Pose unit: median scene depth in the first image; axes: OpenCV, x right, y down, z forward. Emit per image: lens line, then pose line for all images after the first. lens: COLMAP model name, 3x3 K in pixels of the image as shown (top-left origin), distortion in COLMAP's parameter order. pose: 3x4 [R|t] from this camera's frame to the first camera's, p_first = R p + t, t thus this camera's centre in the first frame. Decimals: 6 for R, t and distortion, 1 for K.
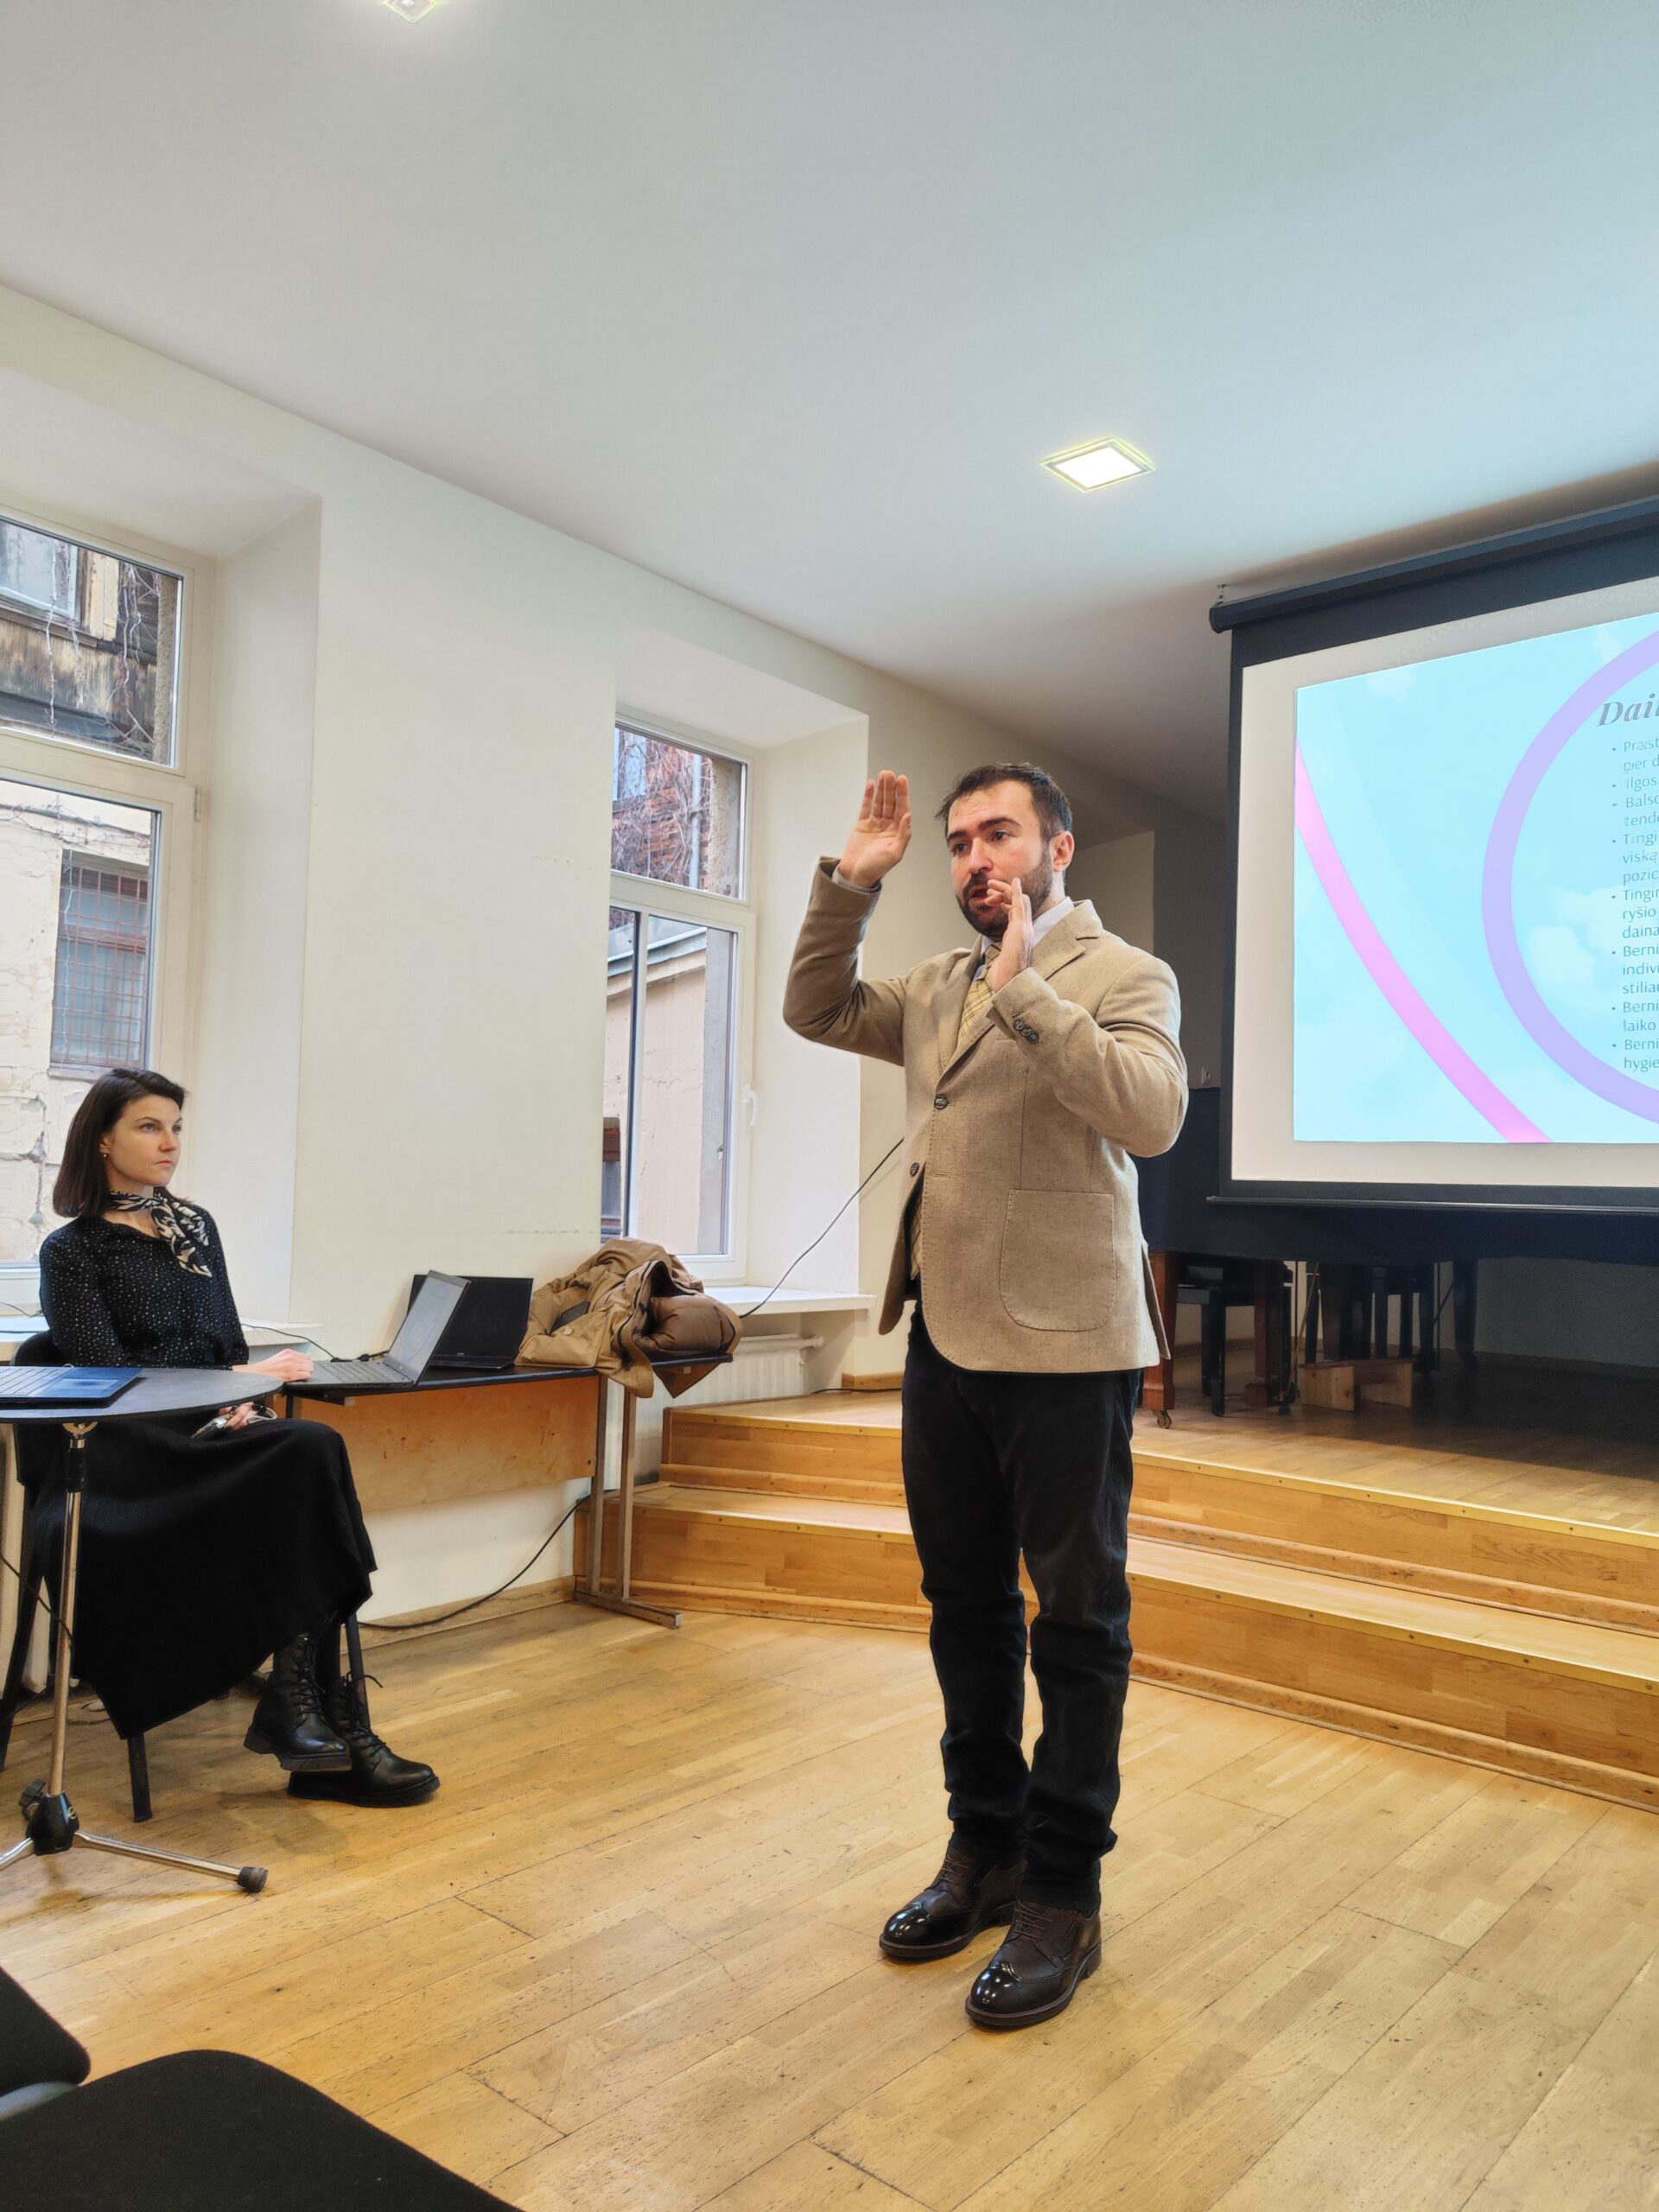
lens RADIAL K [[1582.4, 0, 826.3], [0, 1582.4, 1103.8], [0, 0, 1]] dist [0.036181, -0.021435]
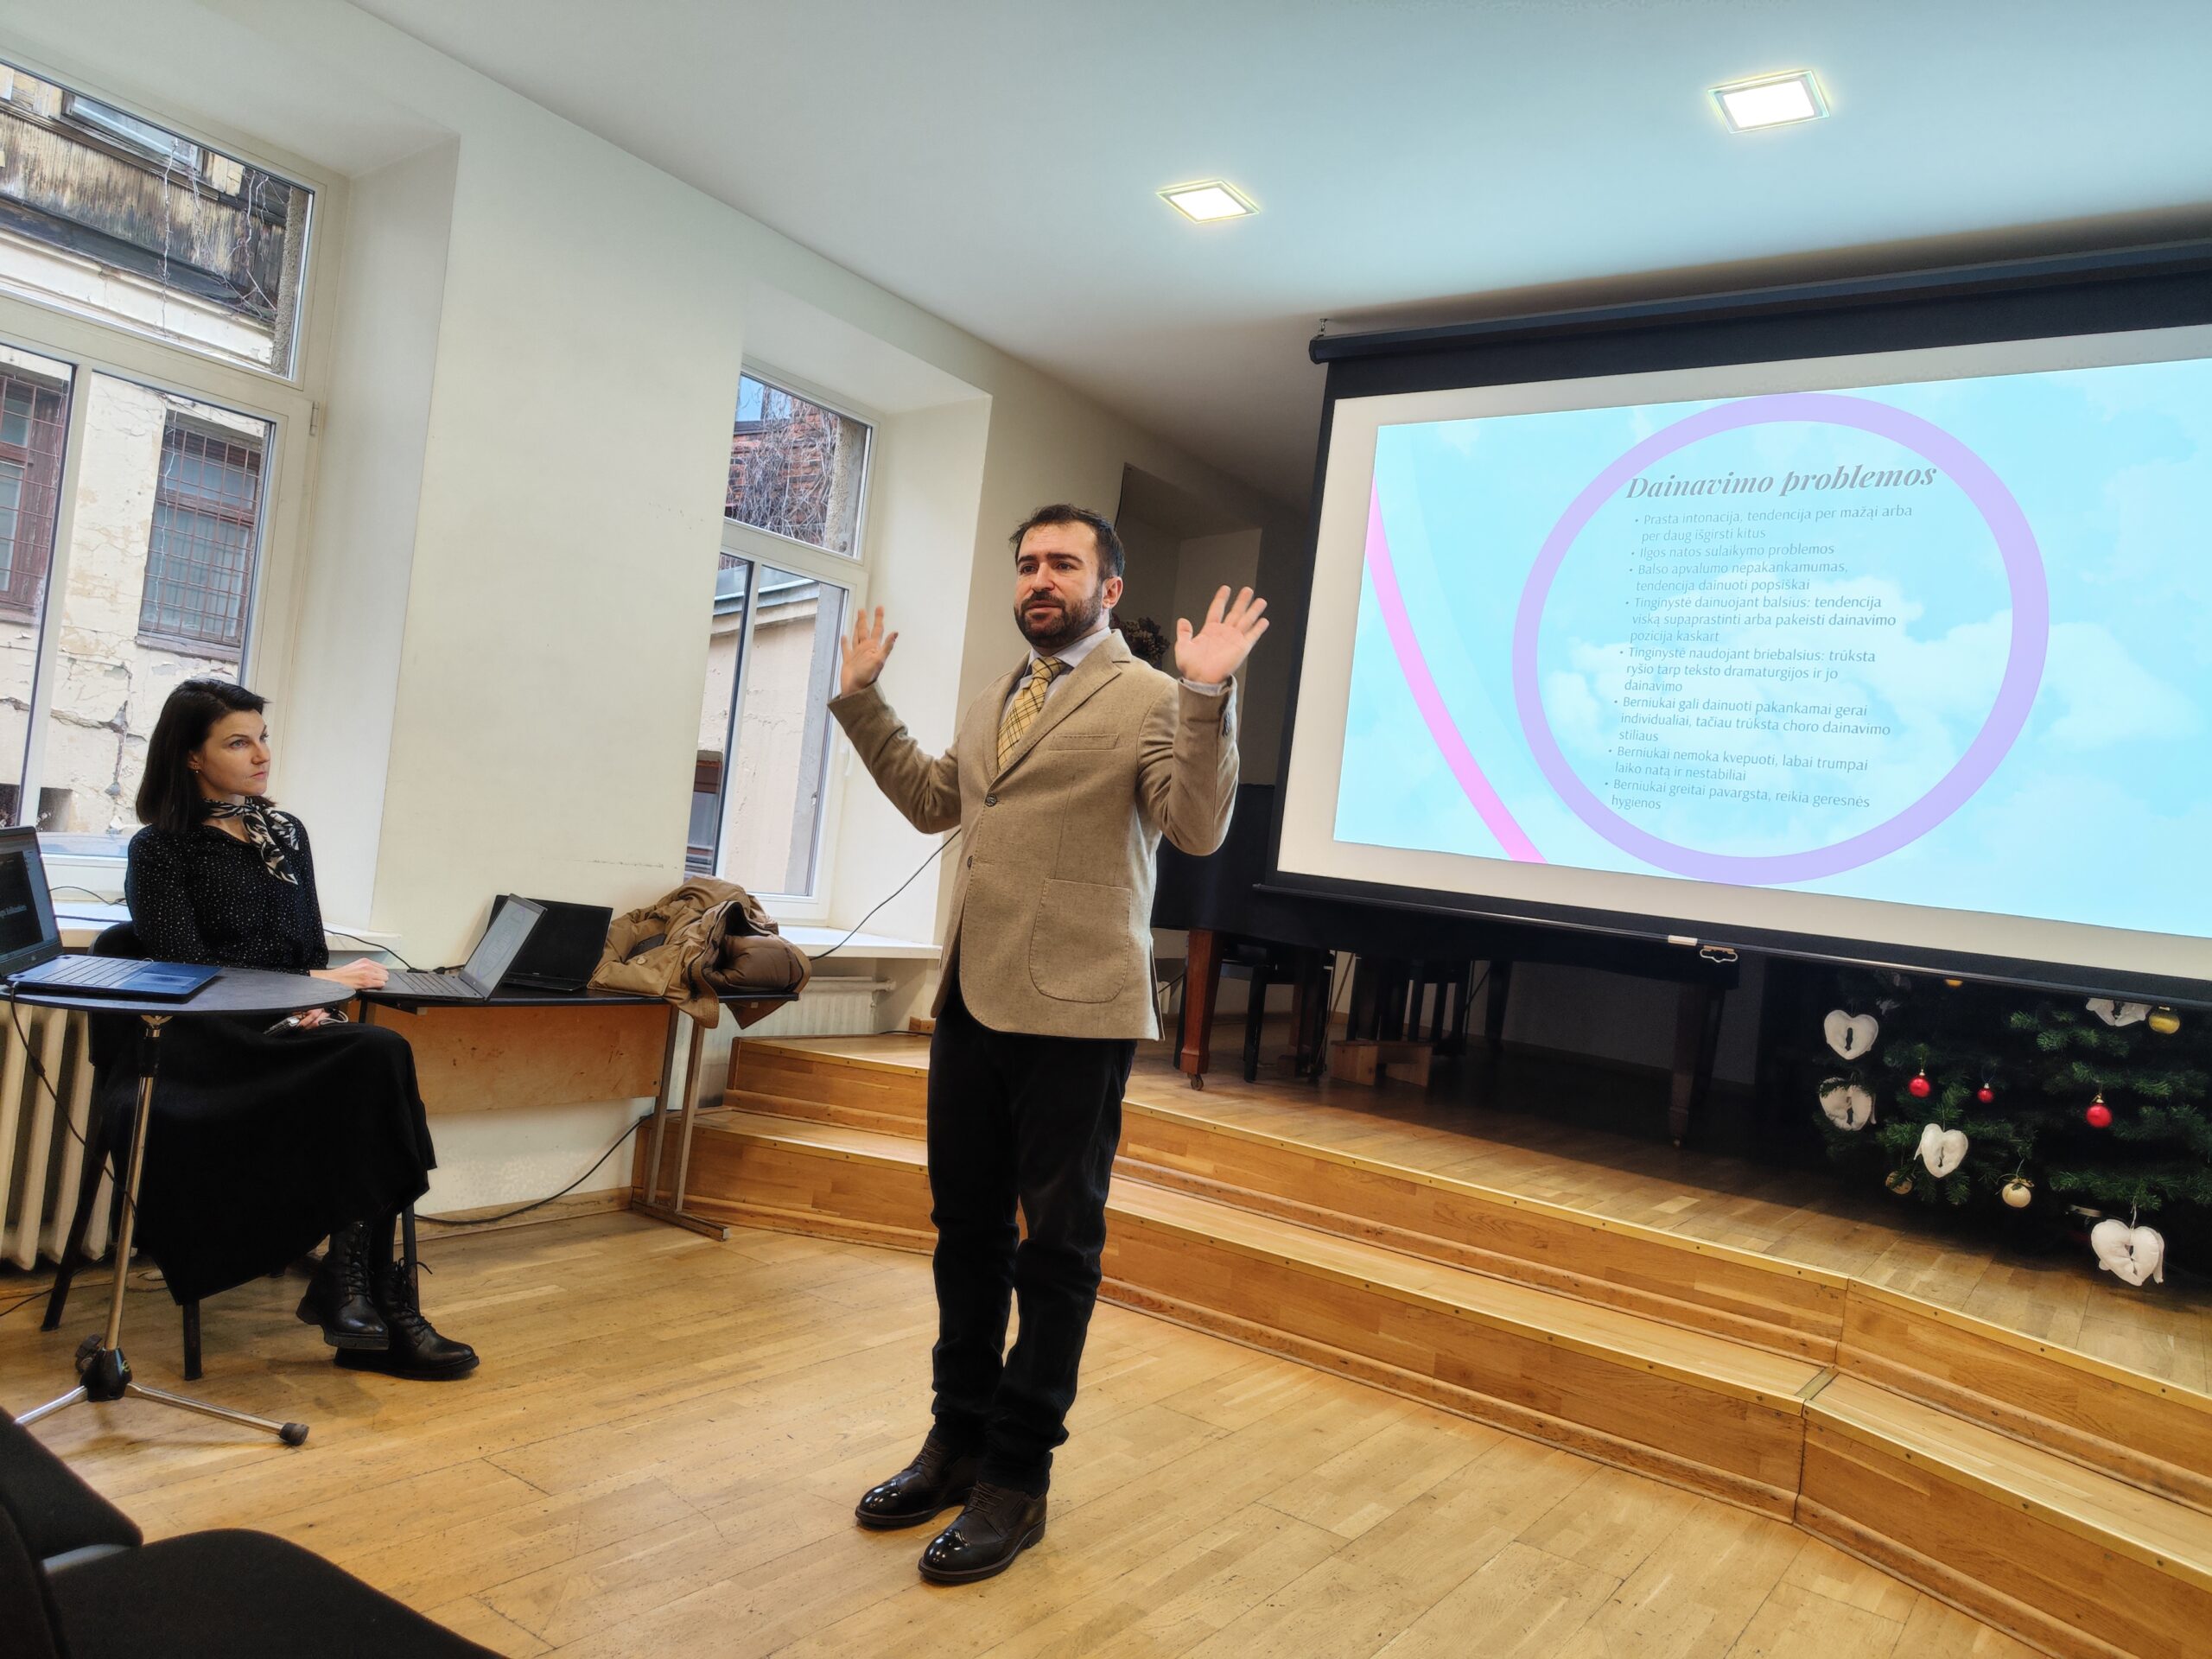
lens RADIAL K [[1582.4, 0, 1106.0], [0, 1582.4, 829.5], [0, 0, 1]] dist [0.036181, -0.021435]
pose [[0.991120, 0.089835, 0.098040, 0.039793], [-0.094773, 0.994392, 0.046924, -0.027947], [-0.093275, -0.055799, 0.994076, -0.099810]]
